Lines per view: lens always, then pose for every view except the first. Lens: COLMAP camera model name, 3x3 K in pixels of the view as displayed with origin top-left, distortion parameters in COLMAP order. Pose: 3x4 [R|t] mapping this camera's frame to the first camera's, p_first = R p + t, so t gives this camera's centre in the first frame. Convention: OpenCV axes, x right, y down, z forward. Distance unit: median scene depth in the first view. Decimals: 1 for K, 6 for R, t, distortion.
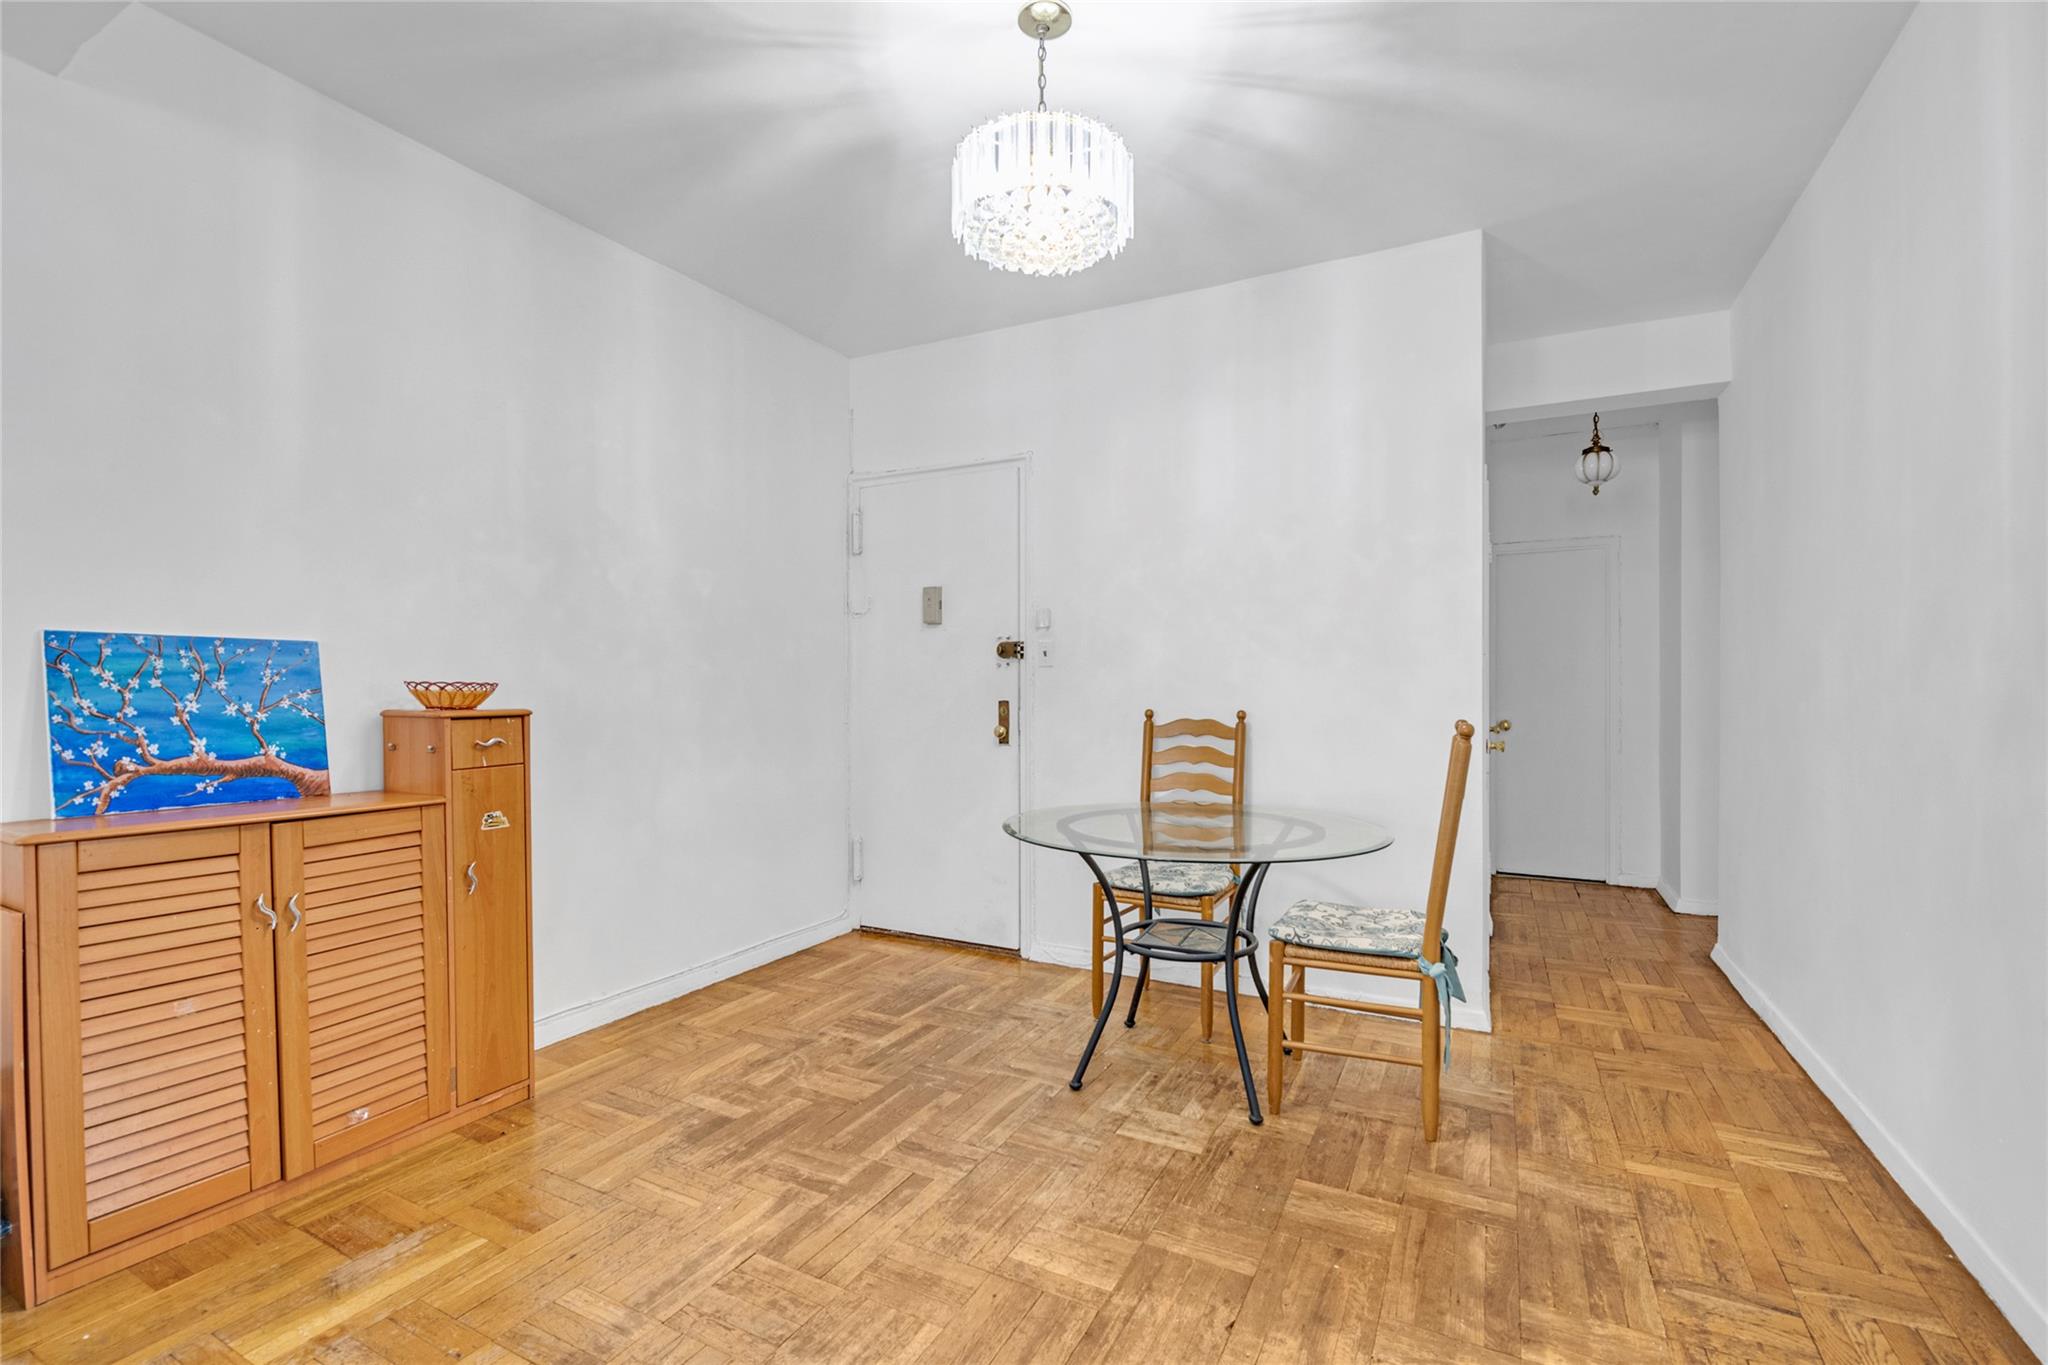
lens RADIAL K [[900.7, 0, 1024.0], [0, 900.7, 682.5], [0, 0, 1]] dist [0.000471, 0.000074]
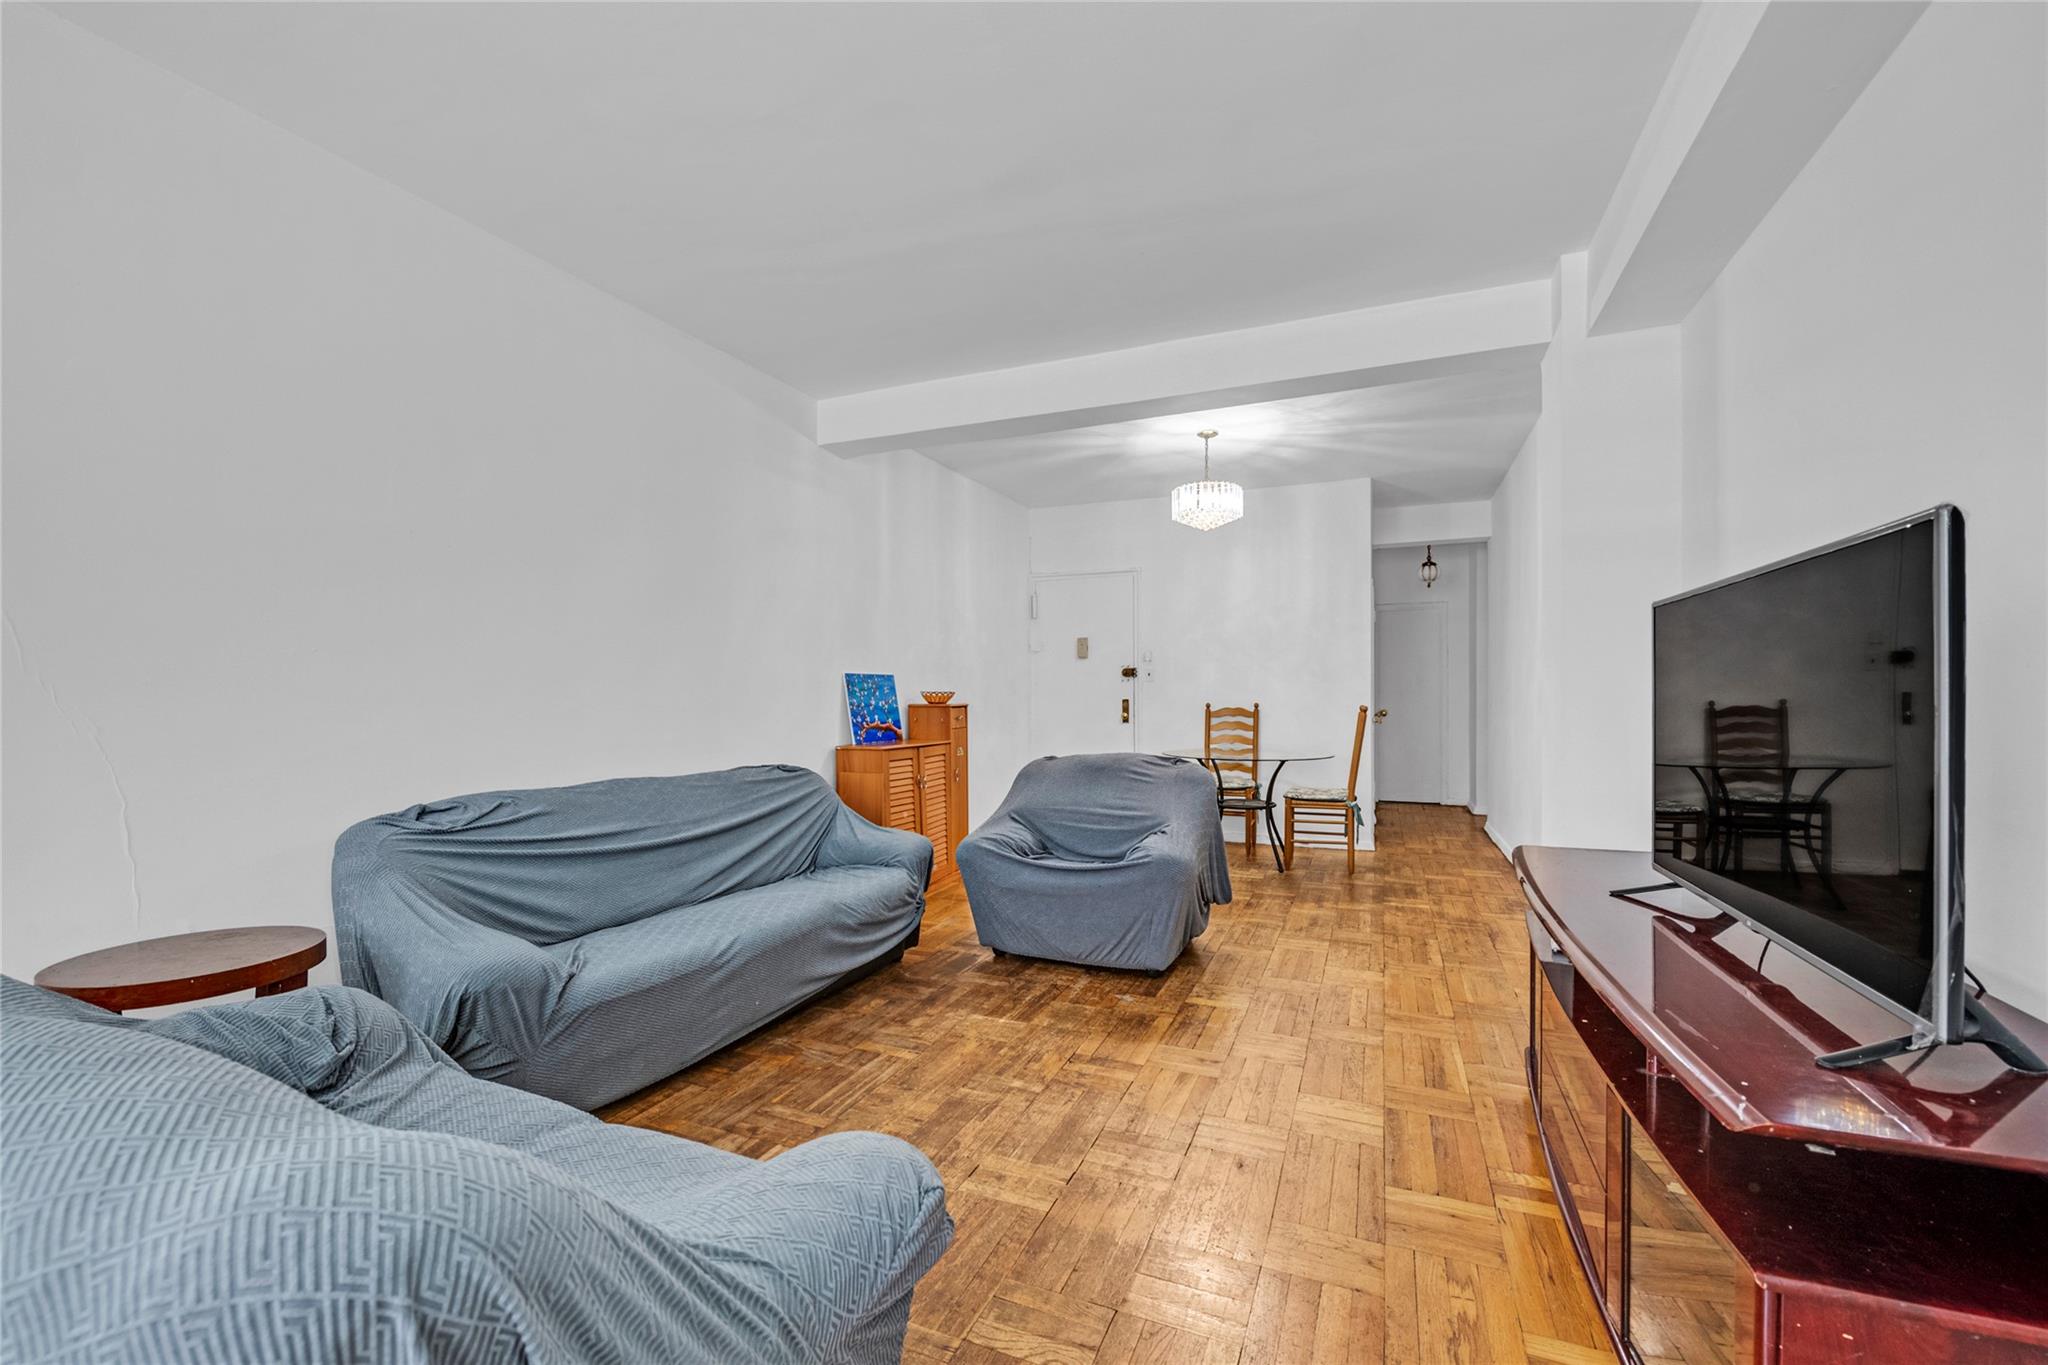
lens RADIAL K [[843.8, 0, 1024.0], [0, 843.8, 693.8], [0, 0, 1]] dist [-0.000590, -0.000066]
pose [[0.996584, -0.005209, 0.082421, -0.505401], [0.004386, 0.999939, 0.010157, -0.013727], [-0.082469, -0.009760, 0.996546, -0.982619]]
